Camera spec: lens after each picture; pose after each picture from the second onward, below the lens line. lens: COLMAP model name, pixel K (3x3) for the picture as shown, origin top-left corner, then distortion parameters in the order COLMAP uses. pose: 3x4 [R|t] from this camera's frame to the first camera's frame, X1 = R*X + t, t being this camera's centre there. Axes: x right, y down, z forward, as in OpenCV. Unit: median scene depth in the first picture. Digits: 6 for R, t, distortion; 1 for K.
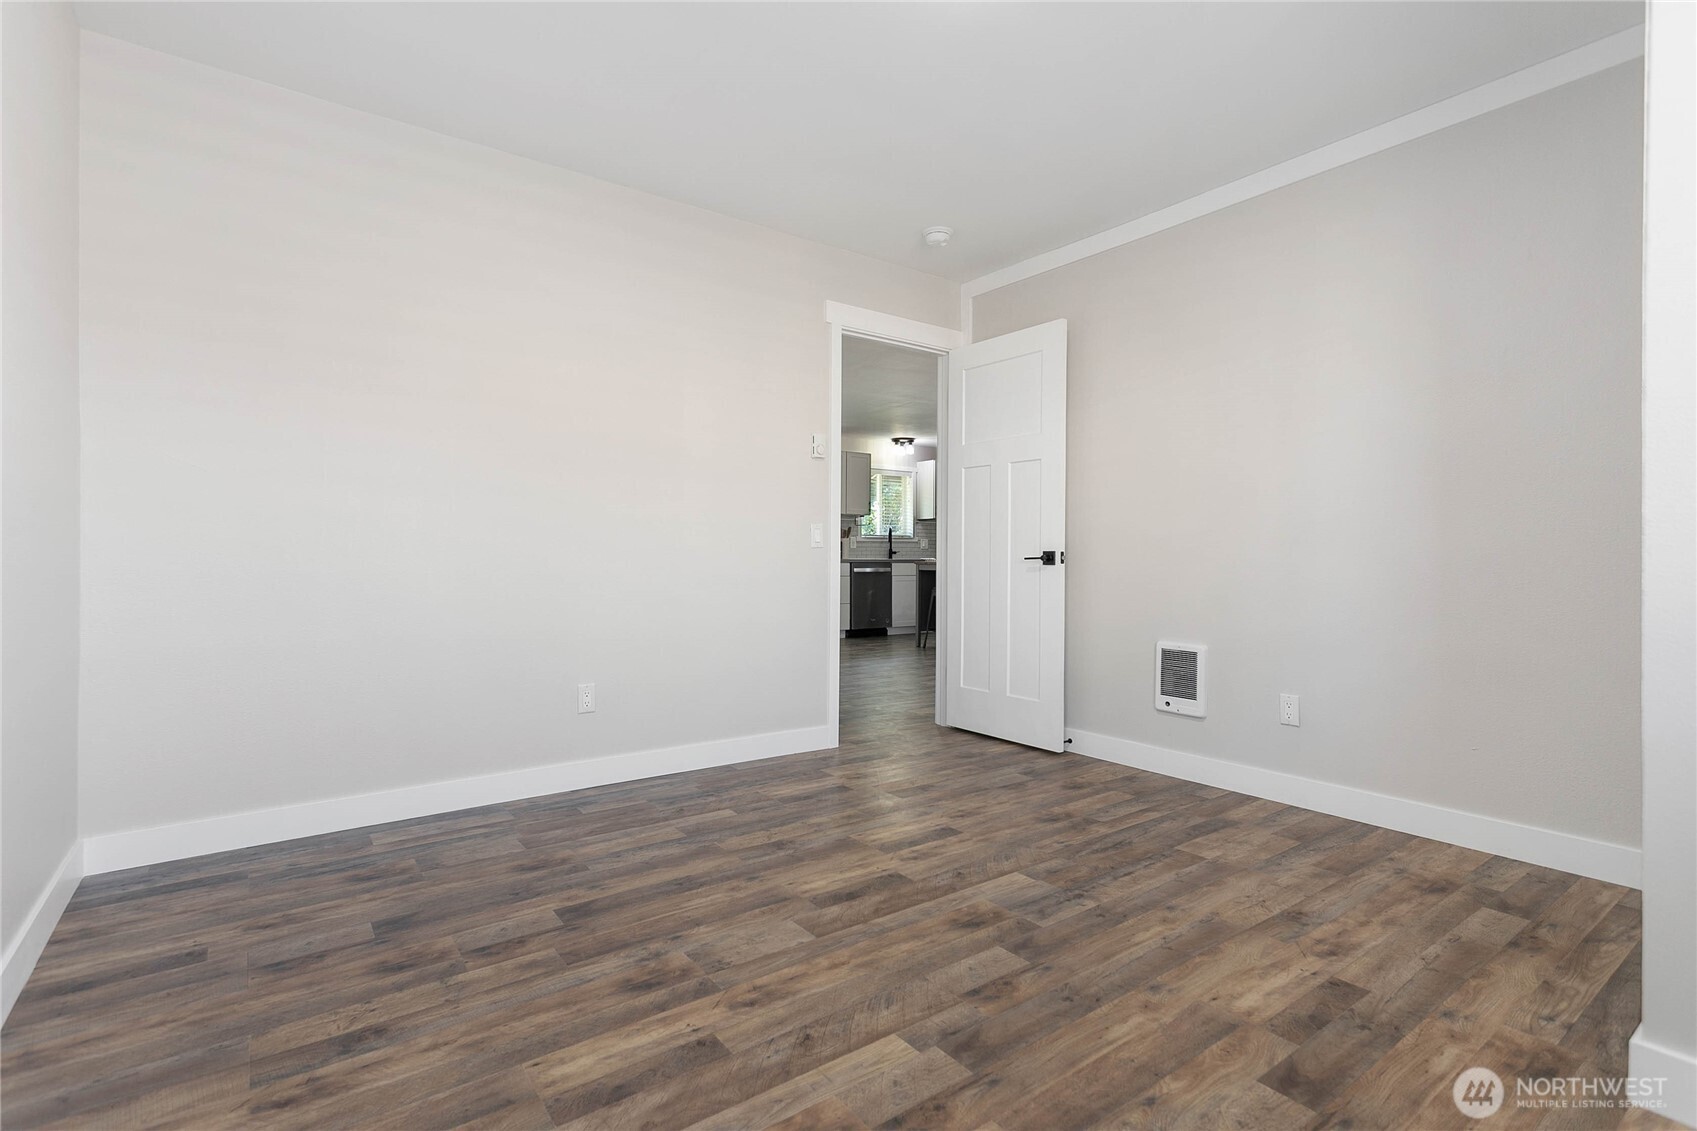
lens RADIAL K [[813.0, 0, 842.8], [0, 813.0, 563.8], [0, 0, 1]] dist [-0.003508, 0.000112]
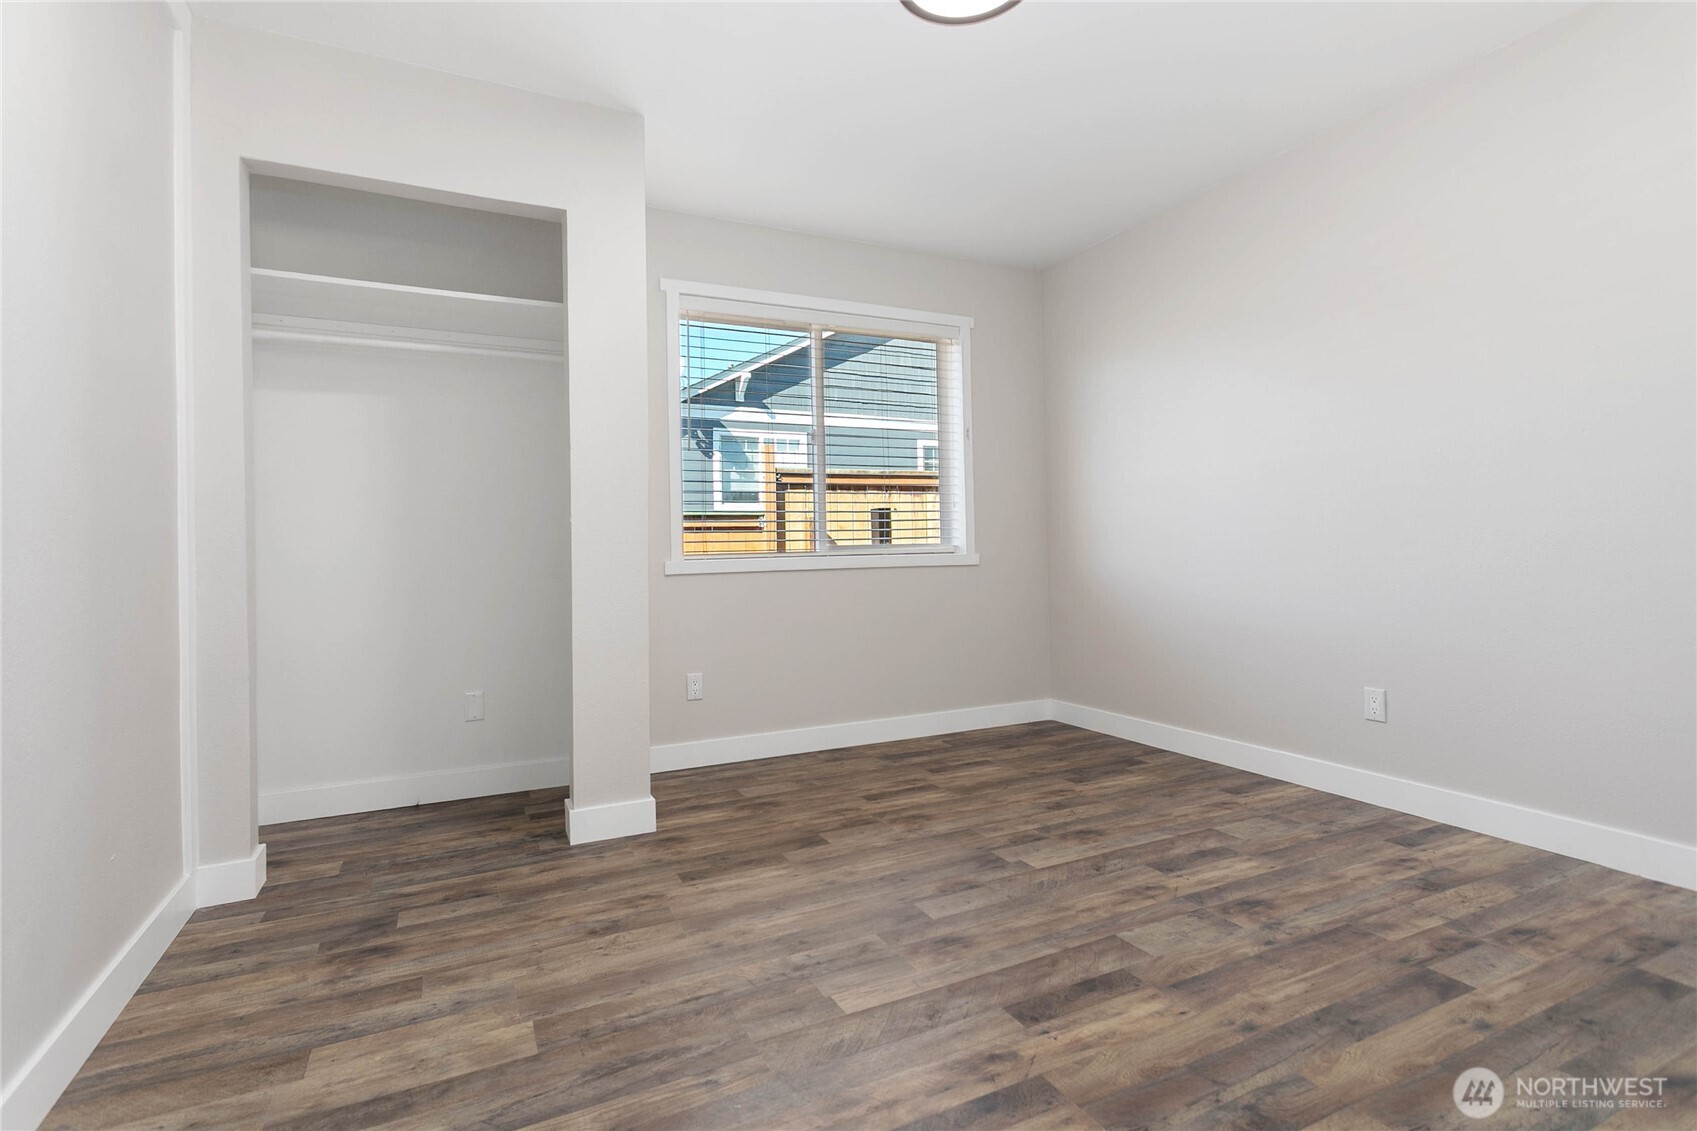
lens RADIAL K [[813.0, 0, 842.8], [0, 813.0, 563.8], [0, 0, 1]] dist [-0.003508, 0.000112]
pose [[-0.981787, 0.014730, 0.189411, 0.096236], [0.019647, 0.999516, 0.024109, -0.017313], [-0.188965, 0.027391, -0.981602, 1.962894]]
